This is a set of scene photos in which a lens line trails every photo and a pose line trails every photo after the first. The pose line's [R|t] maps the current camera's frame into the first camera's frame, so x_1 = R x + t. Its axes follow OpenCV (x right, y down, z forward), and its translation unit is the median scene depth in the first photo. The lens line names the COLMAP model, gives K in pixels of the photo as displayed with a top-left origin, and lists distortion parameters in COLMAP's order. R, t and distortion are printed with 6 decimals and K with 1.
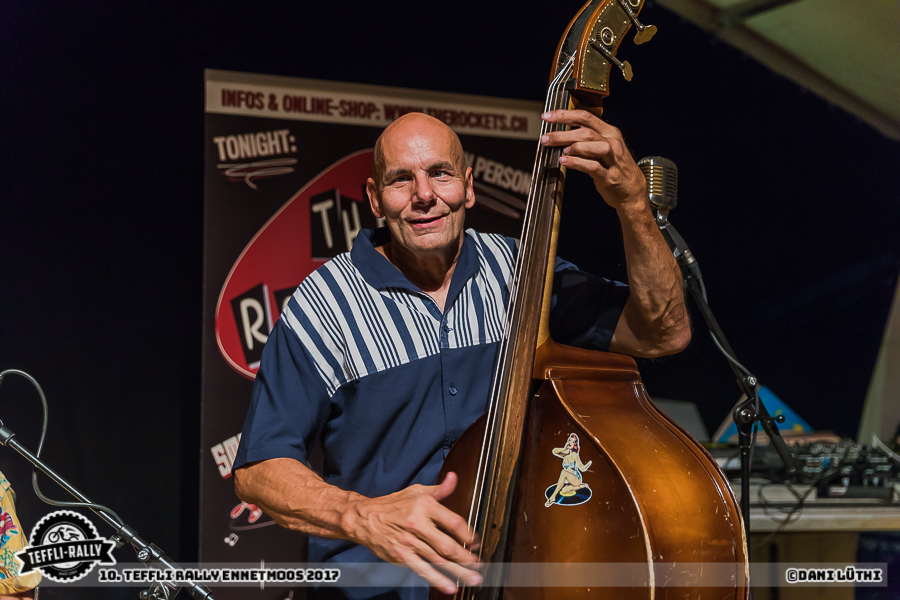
lens RADIAL K [[1158.0, 0, 441.2], [0, 1158.0, 304.0], [0, 0, 1]] dist [0.010556, -0.004373]
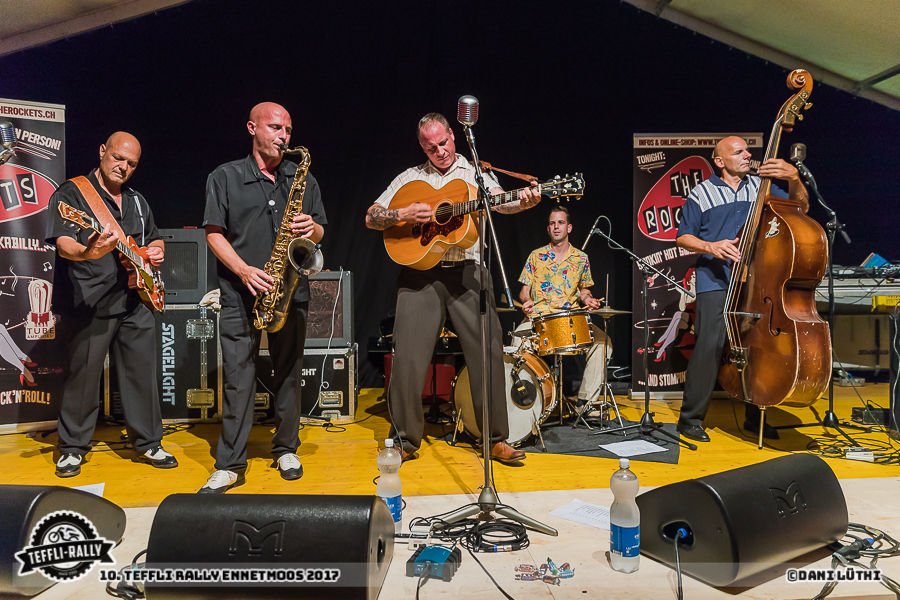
lens RADIAL K [[609.0, 0, 450.0], [0, 609.0, 300.0], [0, 0, 1]] dist [0.008932, -0.003797]
pose [[0.920916, -0.001711, -0.389758, -0.028454], [0.022964, 0.998491, 0.049874, 0.133769], [0.389085, -0.054880, 0.919566, -0.637462]]
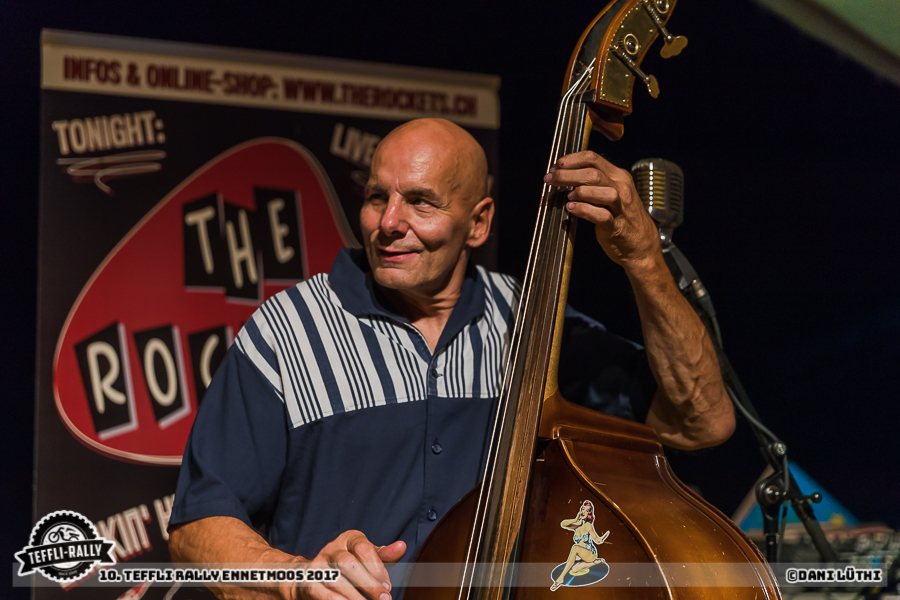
lens RADIAL K [[1706.7, 0, 450.0], [0, 1706.7, 300.0], [0, 0, 1]] dist [-0.010023, 0.141353]
pose [[0.996918, 0.001861, 0.078429, -0.030384], [0.000436, 0.999572, -0.029256, 0.000201], [-0.078450, 0.029200, 0.996490, -0.089180]]
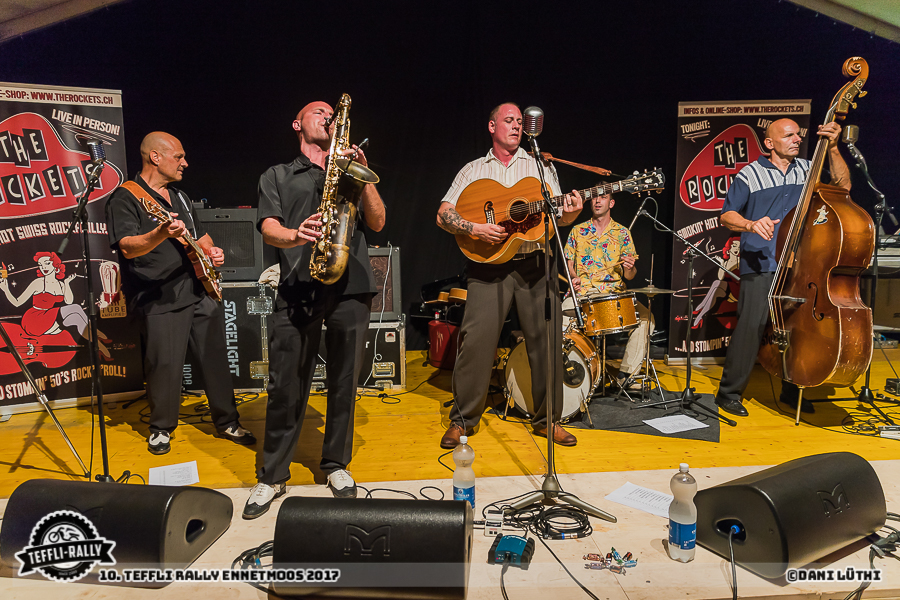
lens RADIAL K [[609.0, 0, 450.0], [0, 609.0, 300.0], [0, 0, 1]] dist [0.008932, -0.003797]
pose [[0.908709, 0.036356, -0.415844, -0.067907], [0.032146, 0.987147, 0.156548, 0.032693], [0.416190, -0.155625, 0.895861, -0.702338]]
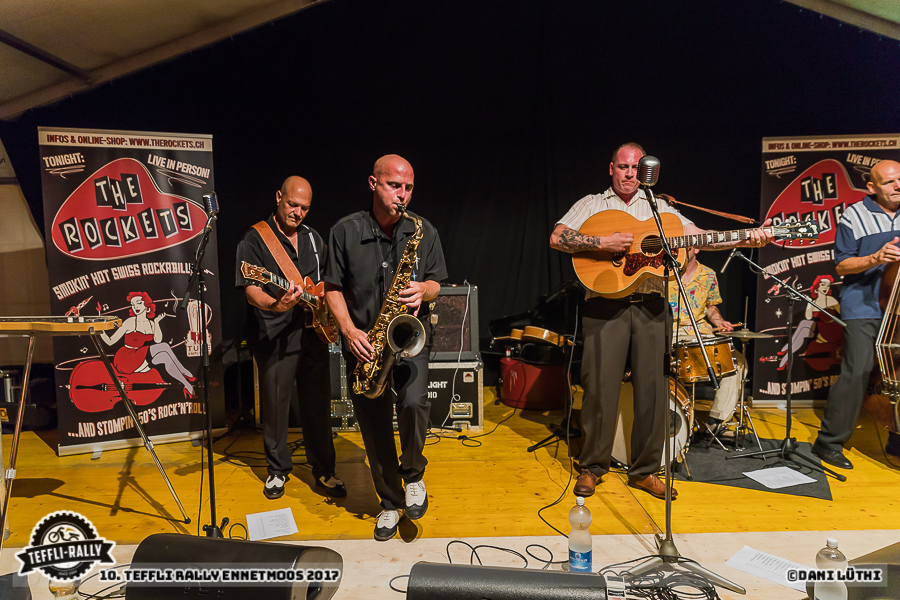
lens RADIAL K [[608.4, 0, 450.0], [0, 608.4, 300.0], [0, 0, 1]] dist [0.006117, -0.001009]
pose [[0.882424, 0.025116, -0.469783, -0.166734], [0.034823, 0.992348, 0.118464, -0.008599], [0.469164, -0.120895, 0.874797, -0.726045]]
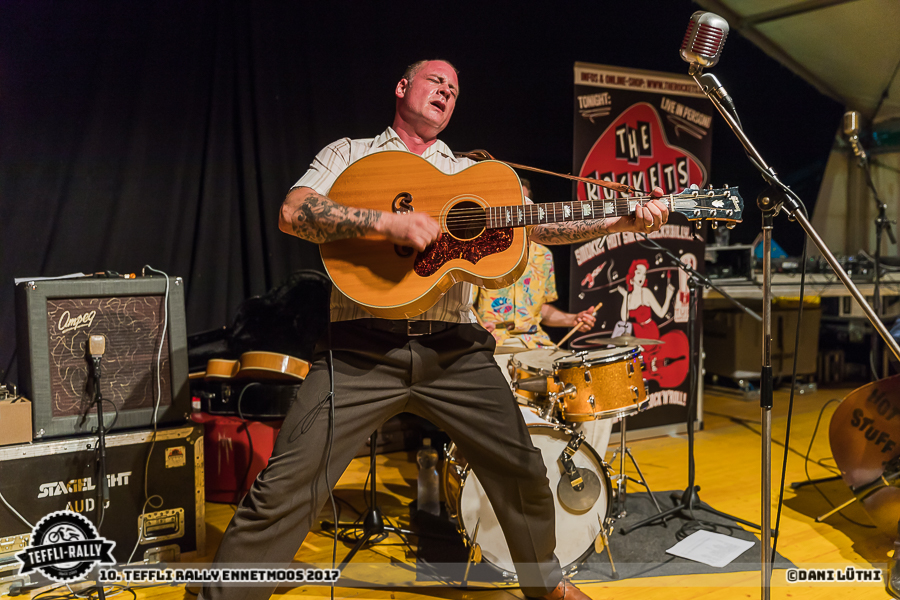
lens RADIAL K [[879.9, 0, 450.0], [0, 879.9, 300.0], [0, 0, 1]] dist [0.011704, 0.001114]
pose [[0.994955, -0.009397, 0.099883, -0.570698], [-0.001099, 0.994524, 0.104506, 0.047703], [-0.100318, -0.104089, 0.989496, -0.524496]]
